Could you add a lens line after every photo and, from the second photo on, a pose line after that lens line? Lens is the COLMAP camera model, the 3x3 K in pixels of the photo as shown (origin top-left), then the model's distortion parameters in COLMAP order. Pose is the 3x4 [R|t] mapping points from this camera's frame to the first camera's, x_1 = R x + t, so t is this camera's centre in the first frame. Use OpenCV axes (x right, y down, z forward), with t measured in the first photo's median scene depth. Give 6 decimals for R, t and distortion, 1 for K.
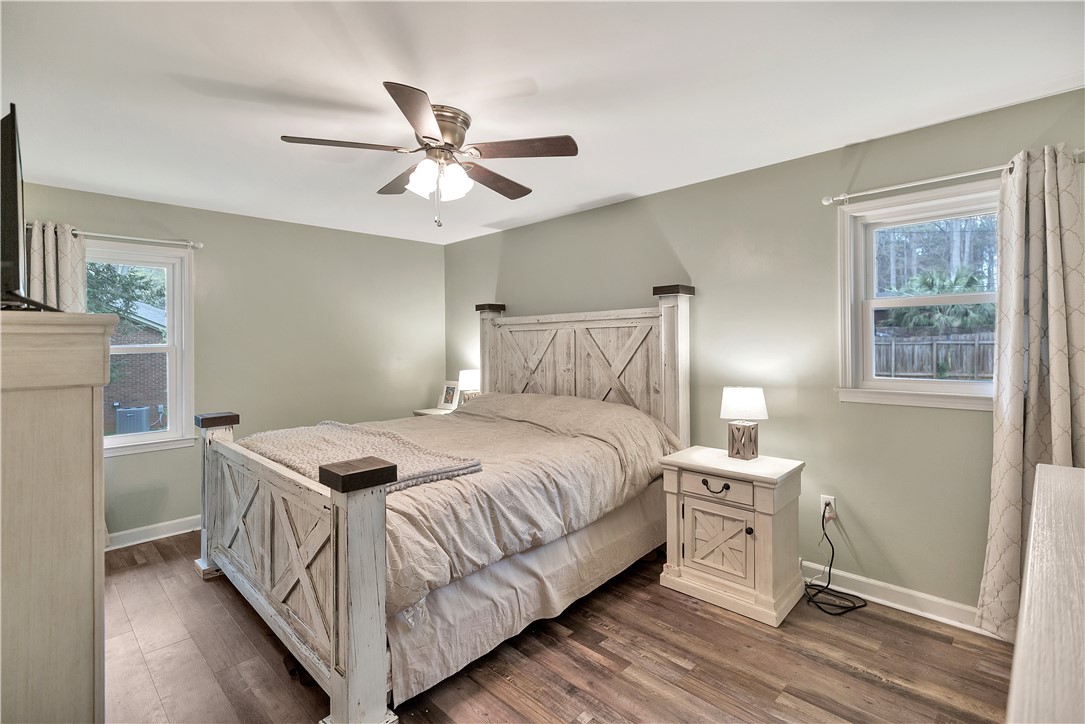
lens RADIAL K [[511.9, 0, 539.6], [0, 511.9, 323.8], [0, 0, 1]] dist [0.001277, 0.000022]
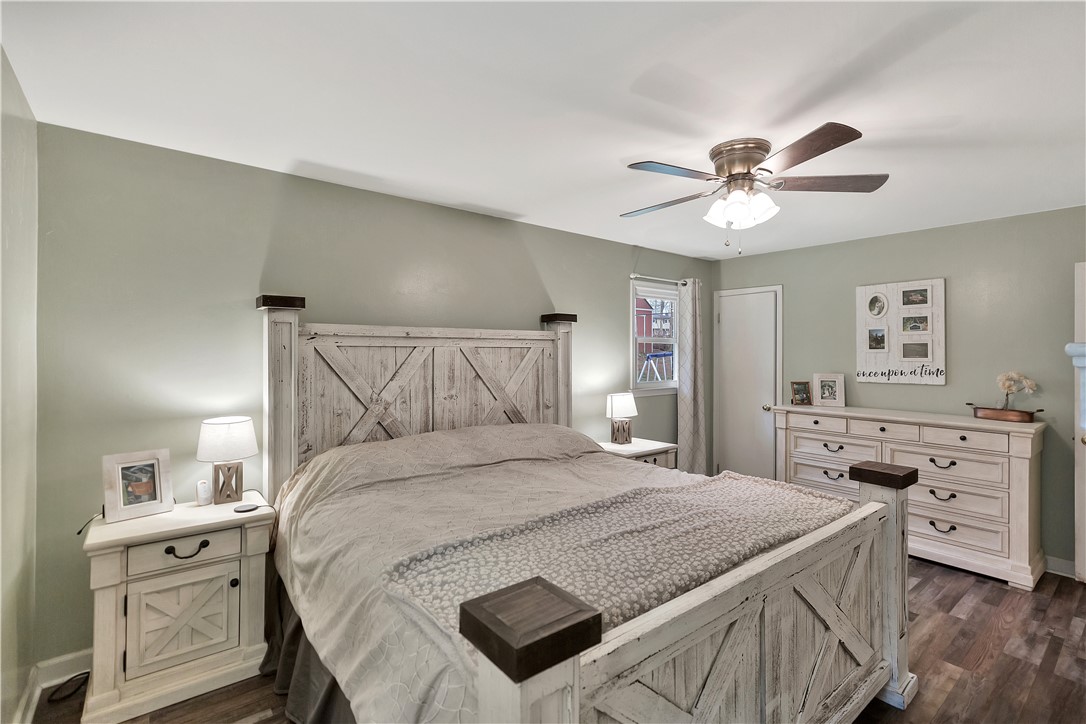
lens RADIAL K [[501.2, 0, 551.3], [0, 501.2, 354.2], [0, 0, 1]] dist [0.001386, -0.000144]
pose [[0.106396, 0.018255, 0.994156, -0.731008], [-0.030908, 0.999409, -0.015044, 0.029112], [-0.993843, -0.029127, 0.106898, 0.755587]]
